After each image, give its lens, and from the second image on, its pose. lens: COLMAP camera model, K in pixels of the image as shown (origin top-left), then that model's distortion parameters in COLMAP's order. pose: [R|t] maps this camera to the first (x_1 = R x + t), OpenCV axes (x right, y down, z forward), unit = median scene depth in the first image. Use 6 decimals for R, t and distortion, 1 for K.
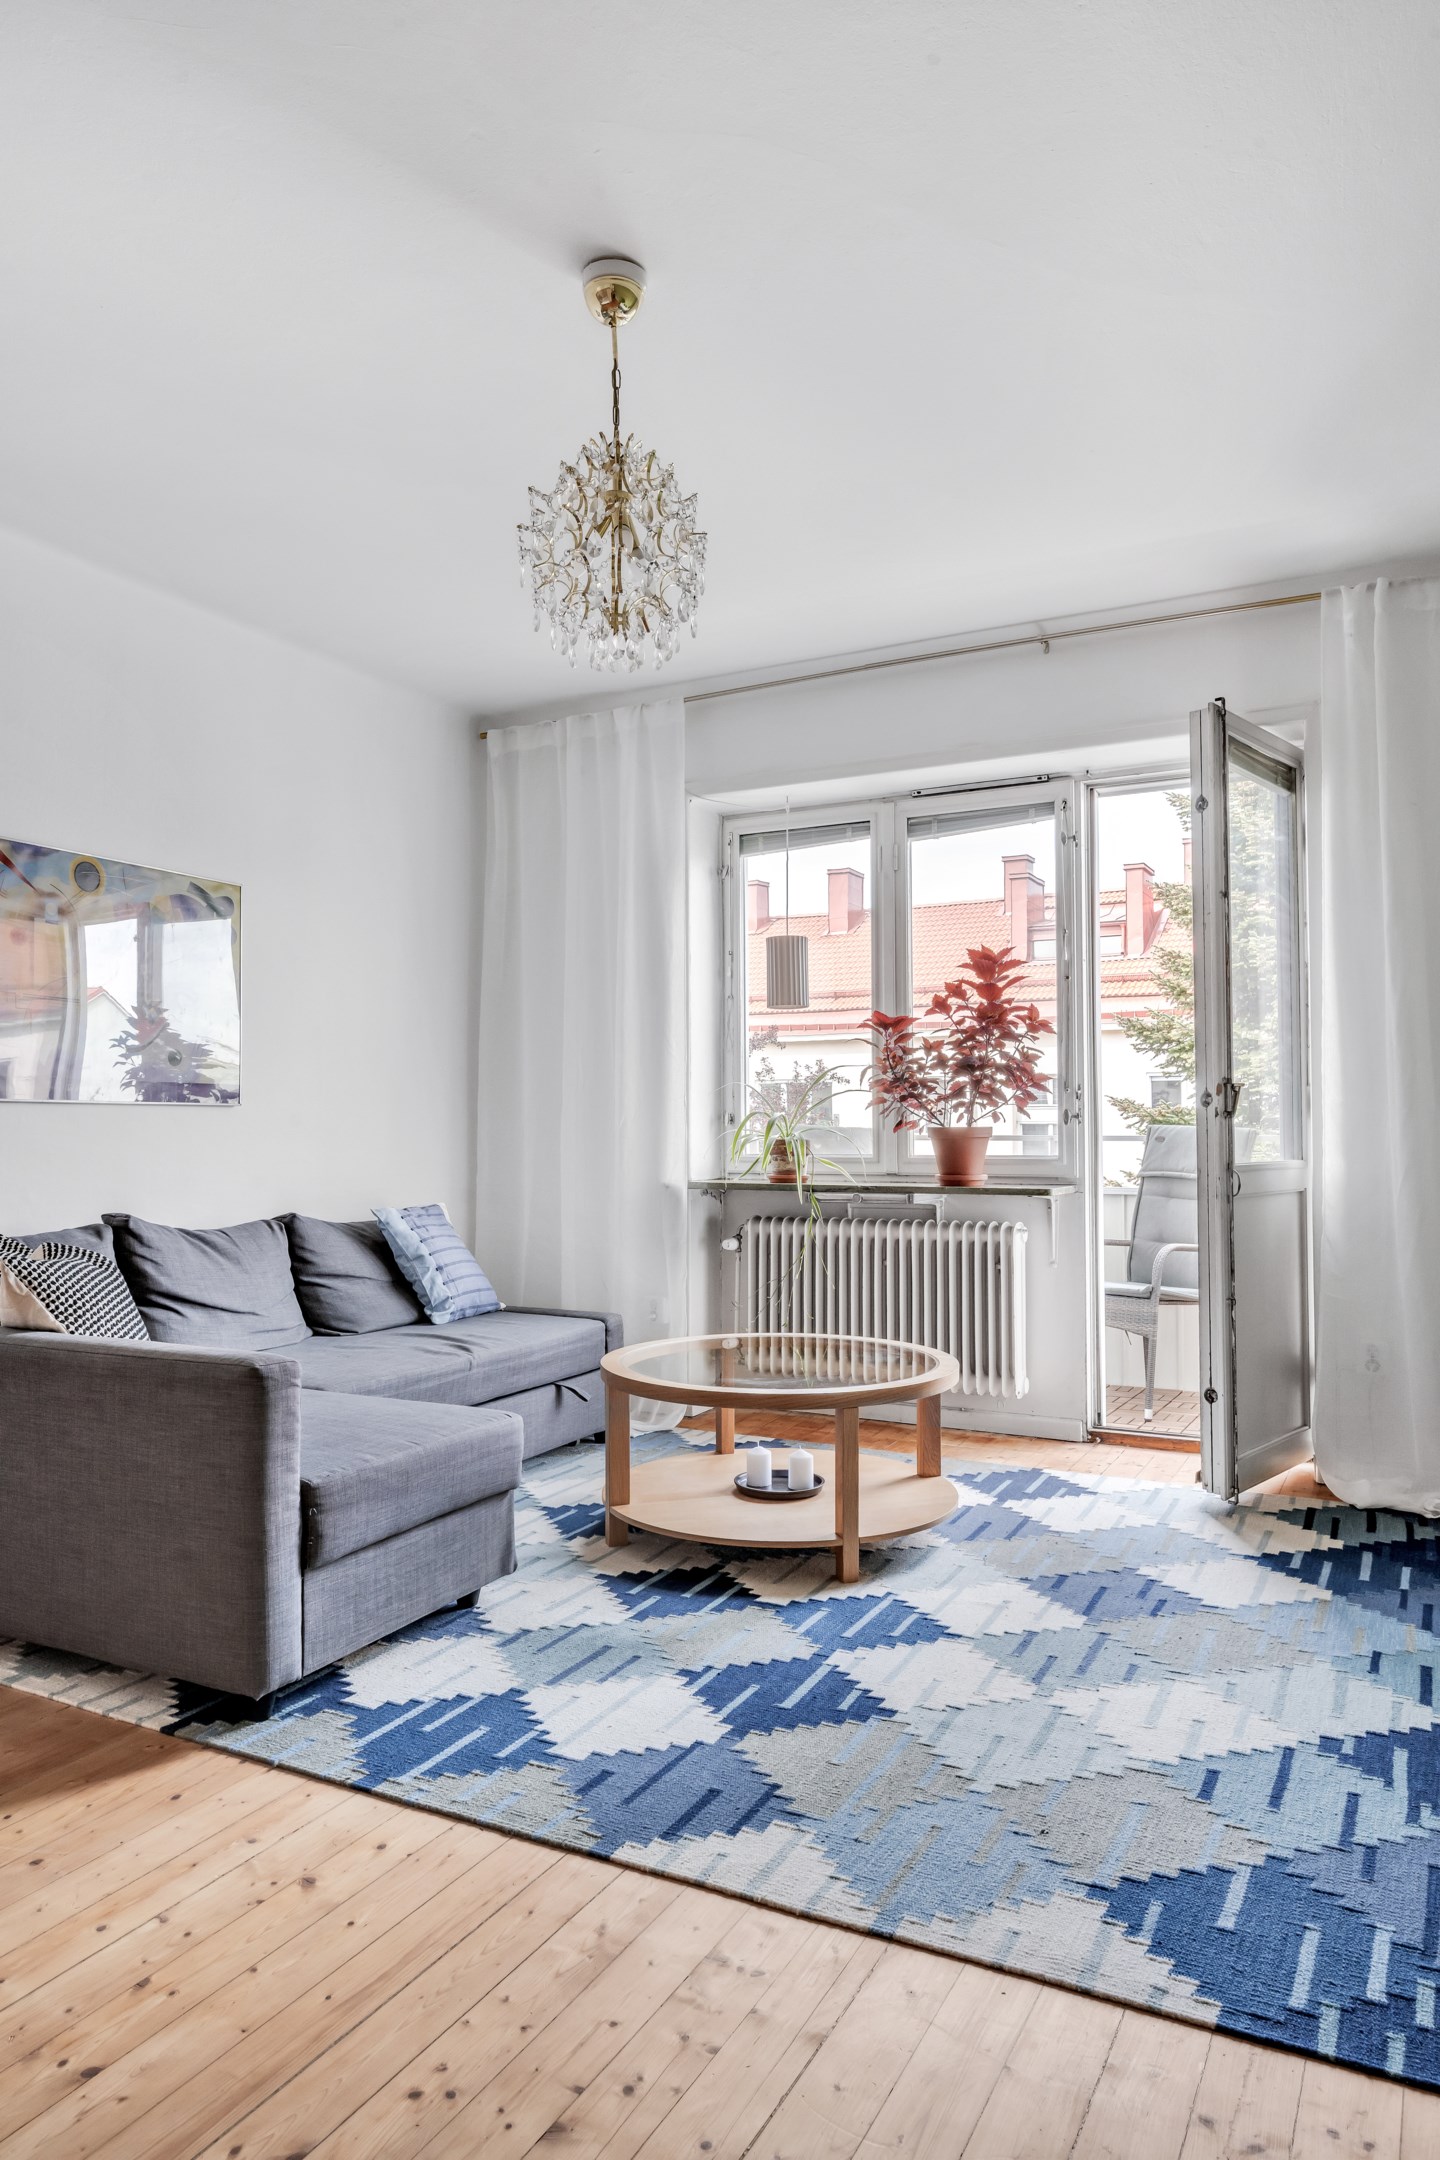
lens RADIAL K [[1414.9, 0, 719.6], [0, 1414.9, 1086.2], [0, 0, 1]] dist [-0.000388, 0.000884]
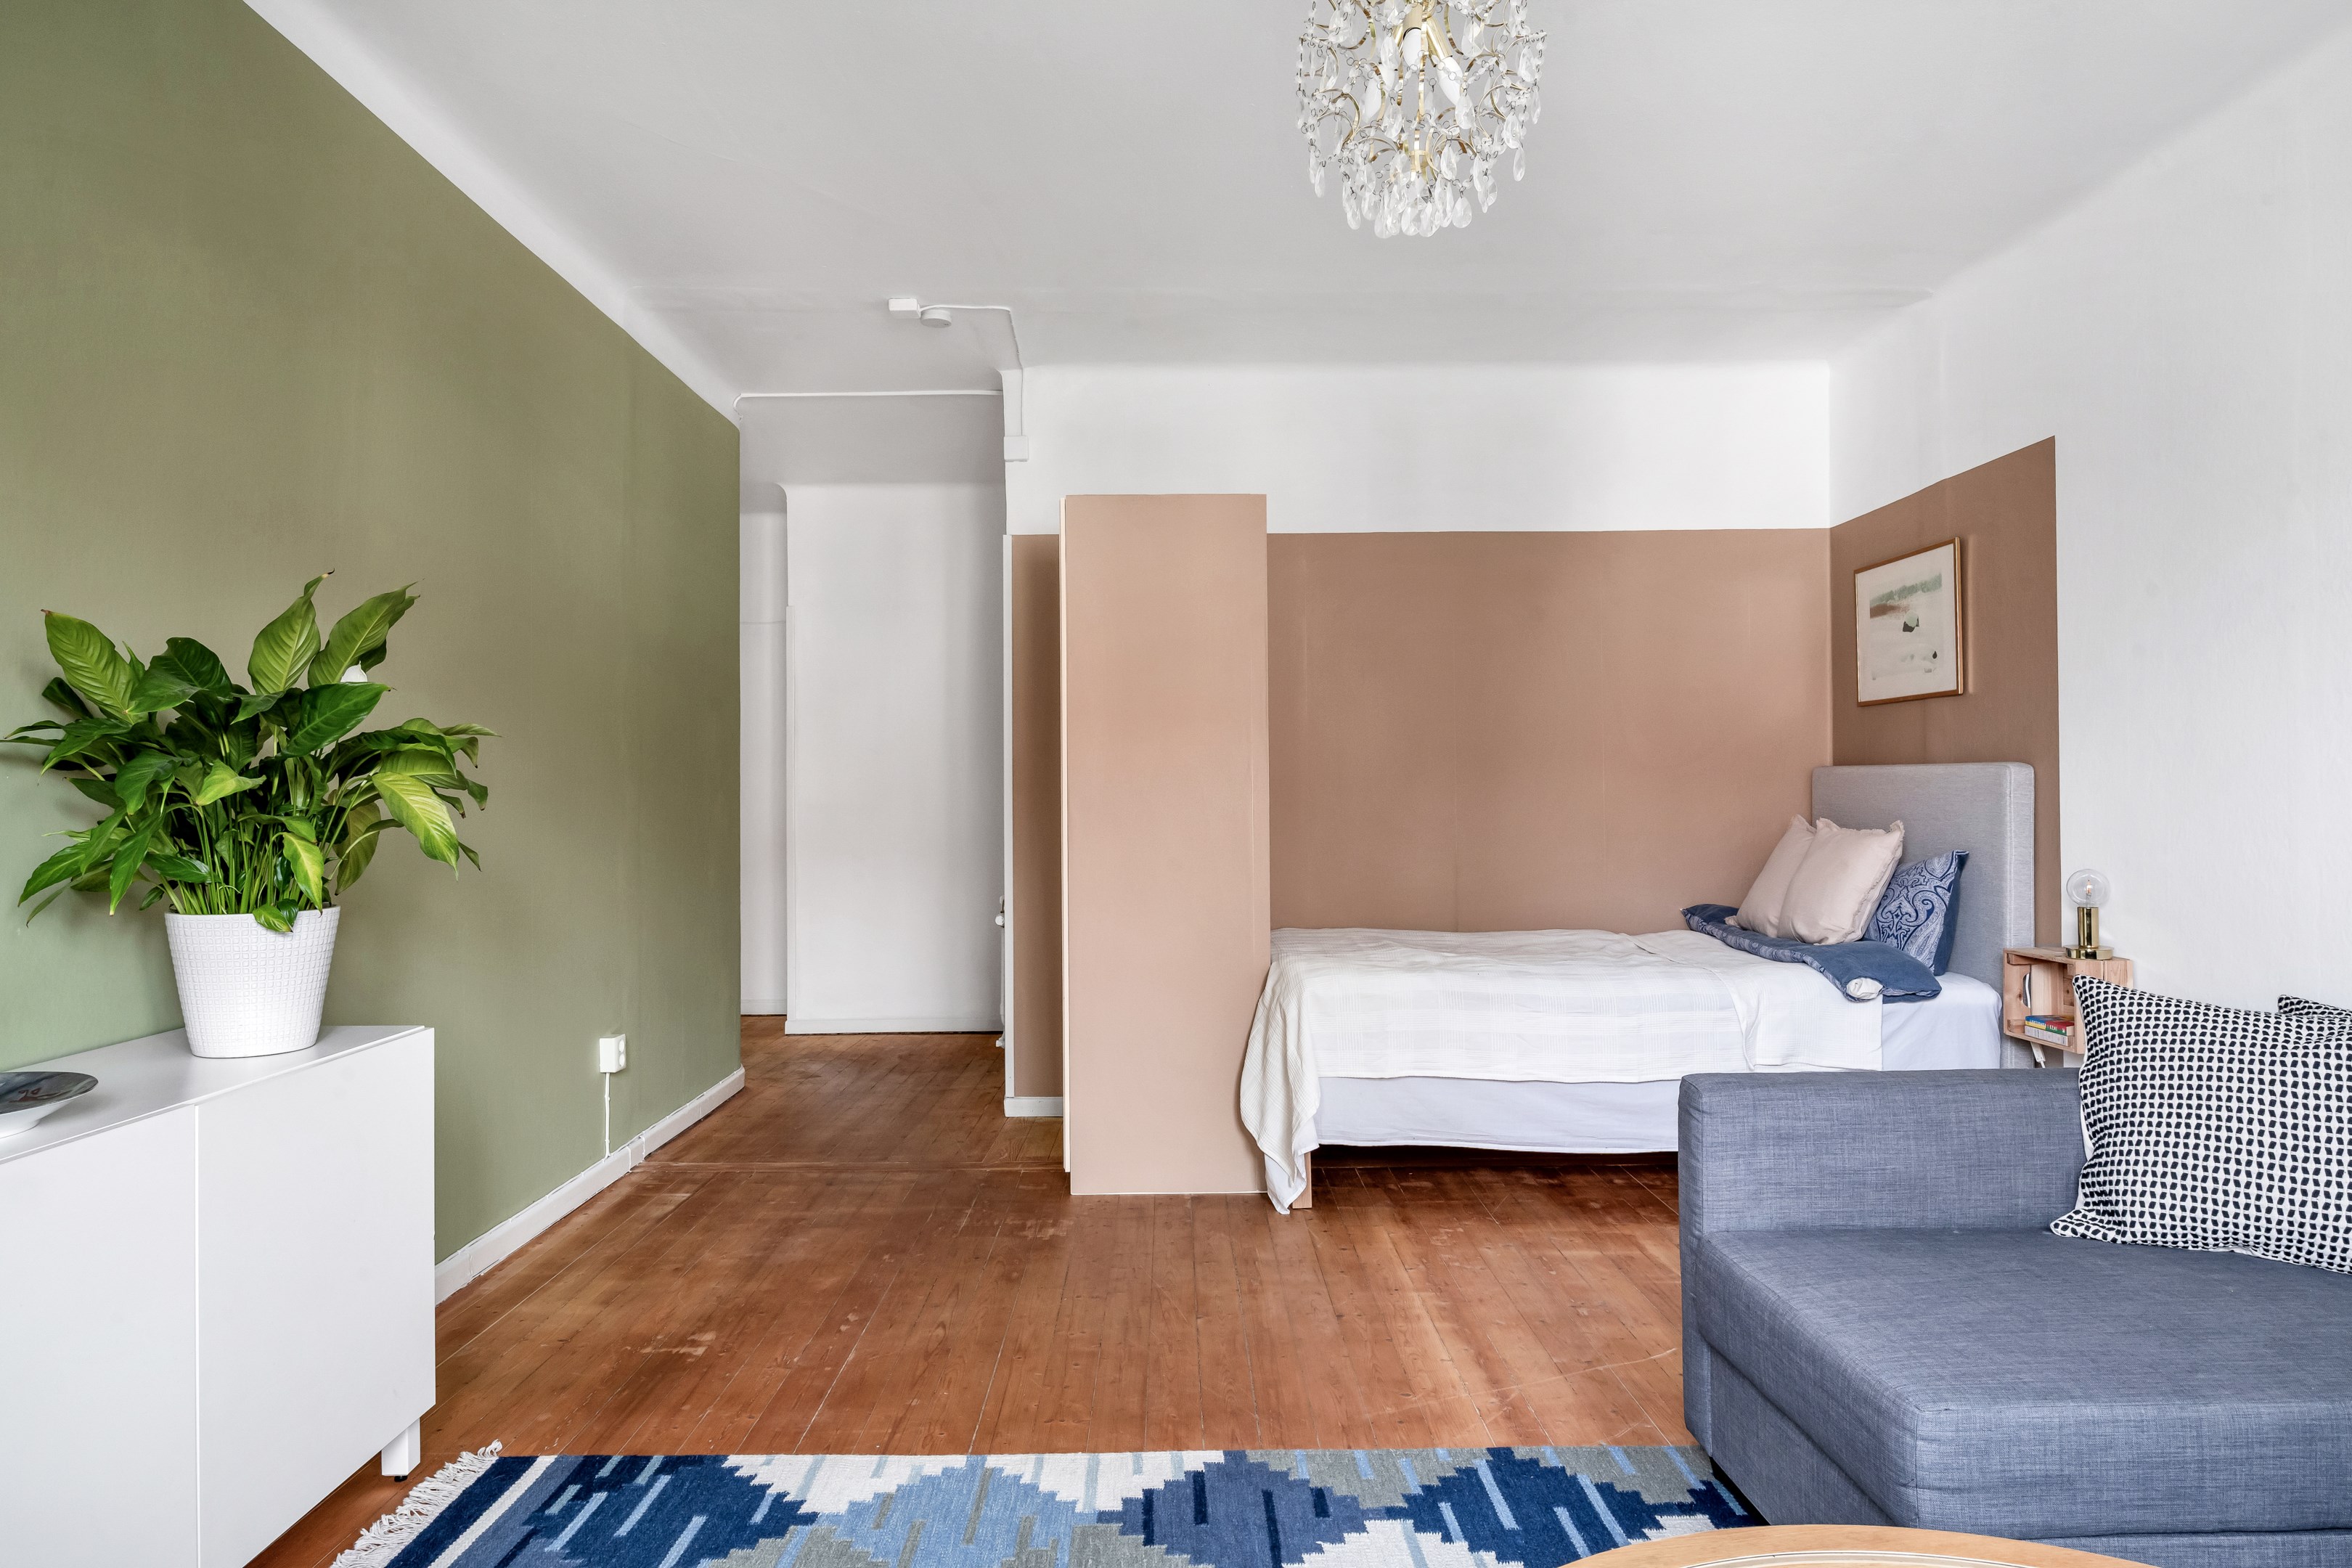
lens RADIAL K [[1426.8, 0, 1176.0], [0, 1426.8, 789.8], [0, 0, 1]] dist [0.000937, 0.000064]
pose [[-0.884527, -0.000300, -0.466489, 0.488304], [0.021008, 0.998960, -0.040477, 0.042272], [0.466016, -0.045603, -0.883600, 1.967615]]
